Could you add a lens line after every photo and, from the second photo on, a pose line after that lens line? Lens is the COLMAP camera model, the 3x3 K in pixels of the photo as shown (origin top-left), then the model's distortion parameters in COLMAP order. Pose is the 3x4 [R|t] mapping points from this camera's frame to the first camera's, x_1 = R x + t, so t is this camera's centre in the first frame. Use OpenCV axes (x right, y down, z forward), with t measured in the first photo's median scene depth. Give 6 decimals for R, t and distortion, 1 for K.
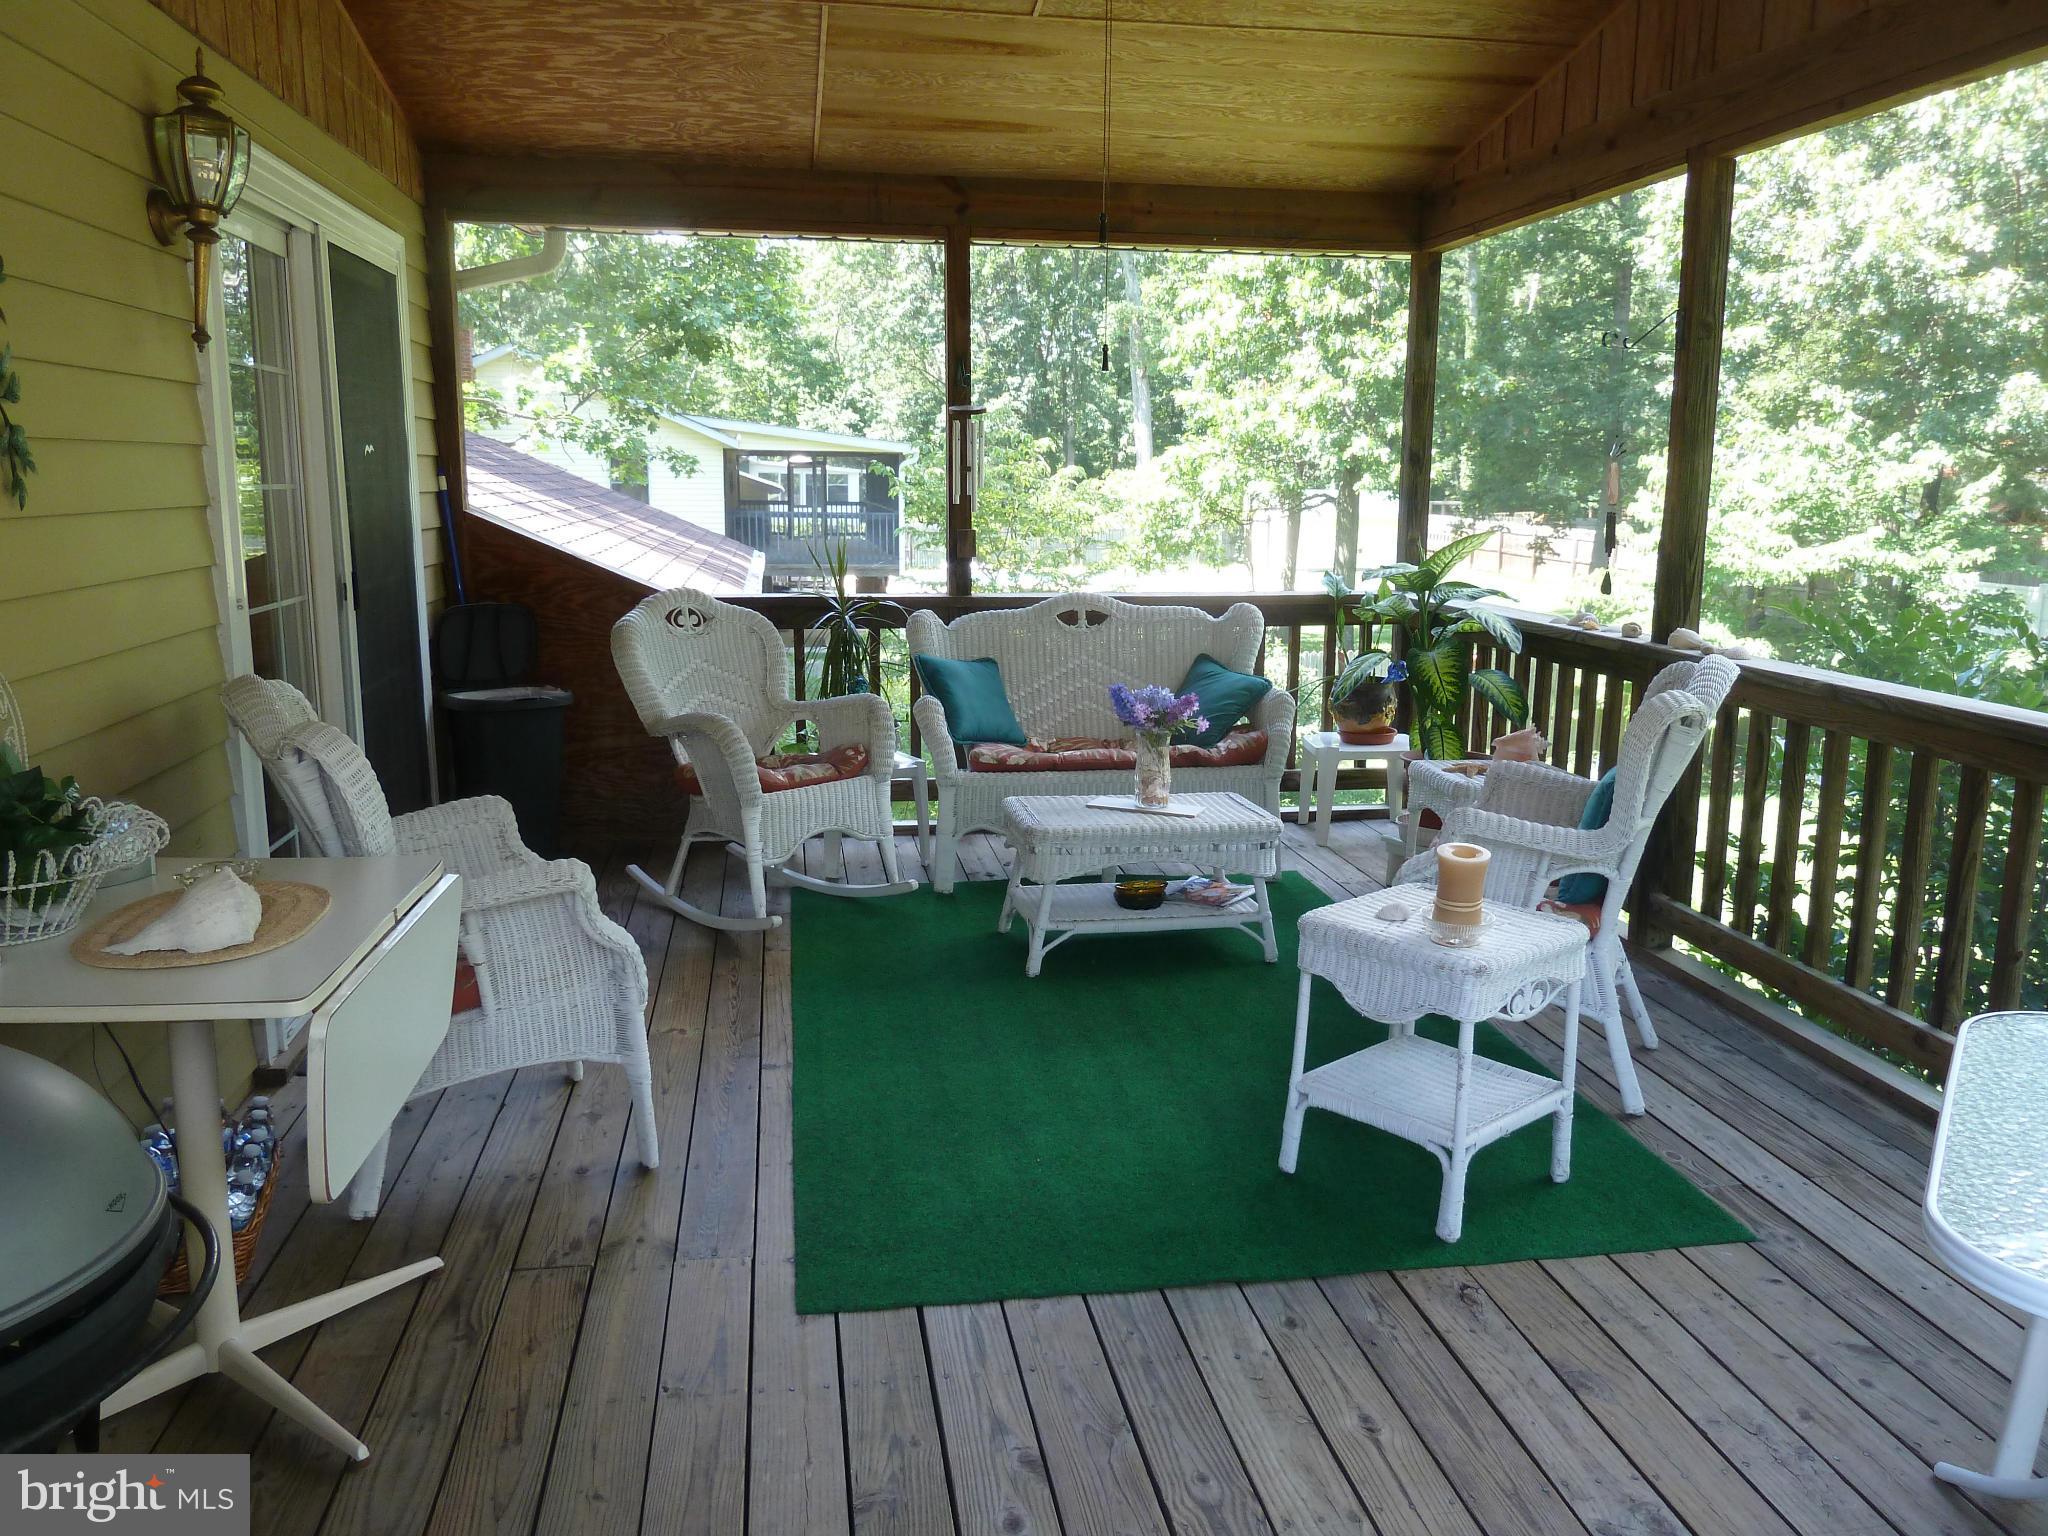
lens RADIAL K [[1530.3, 0, 1023.5], [0, 1530.3, 766.2], [0, 0, 1]] dist [-0.046498, 0.018431]
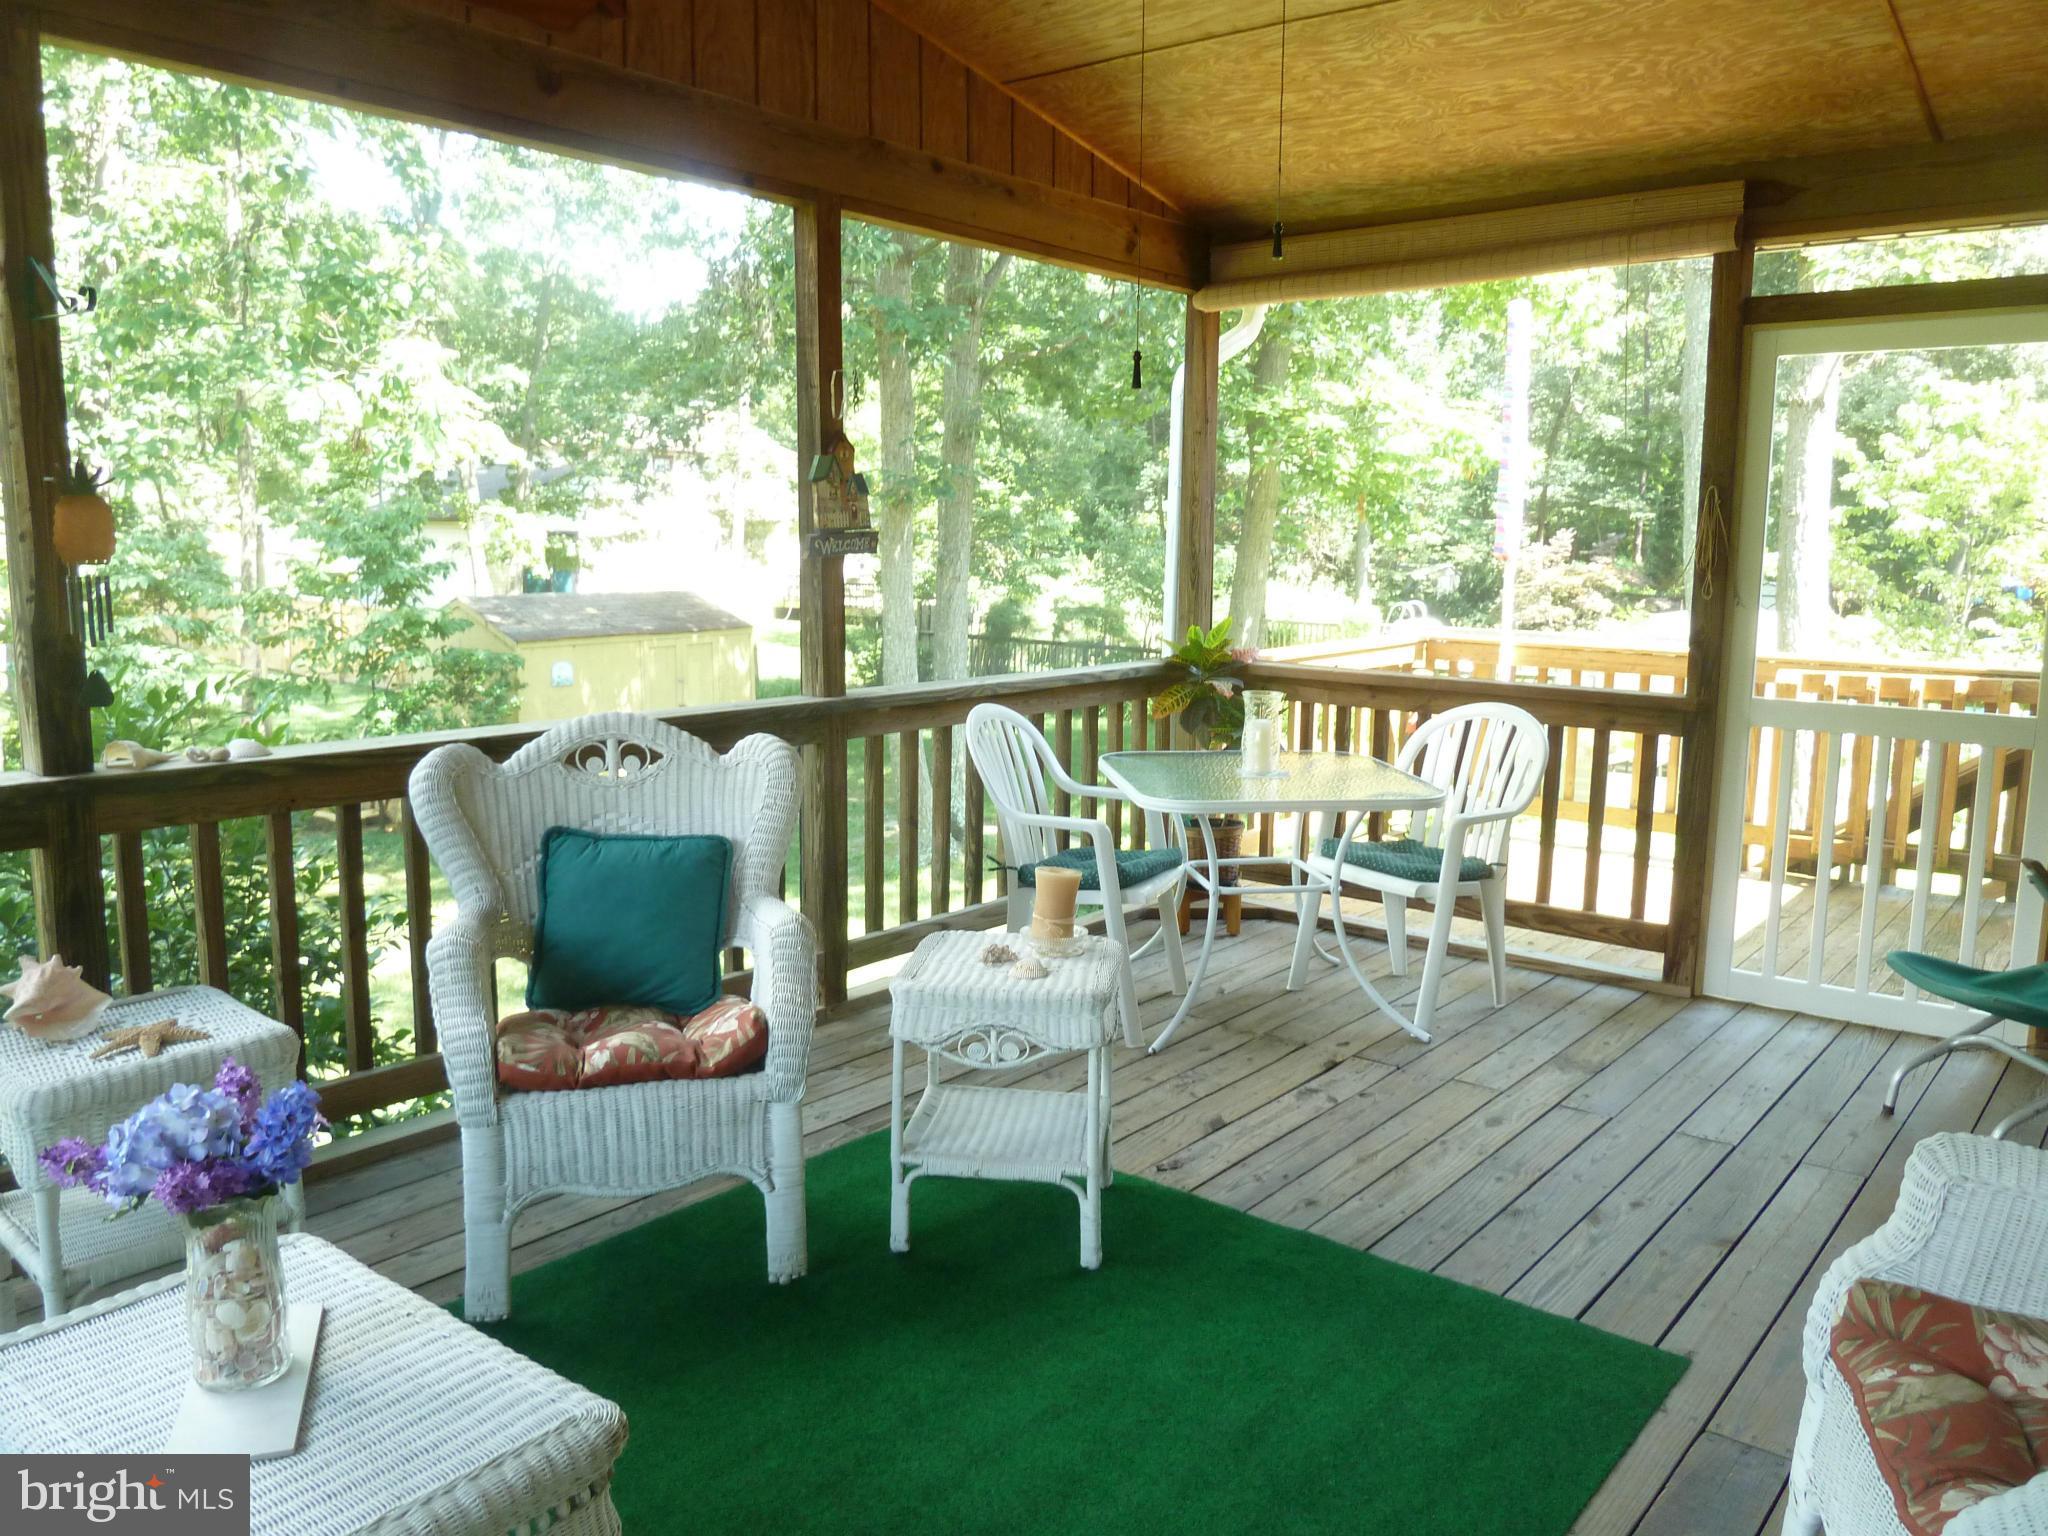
lens RADIAL K [[1530.3, 0, 1024.3], [0, 1530.3, 765.5], [0, 0, 1]] dist [-0.046498, 0.018431]
pose [[-0.662110, -0.127119, 0.738547, -0.560968], [0.125921, 0.952625, 0.276855, -0.364415], [-0.738752, 0.276307, -0.614736, 1.883170]]
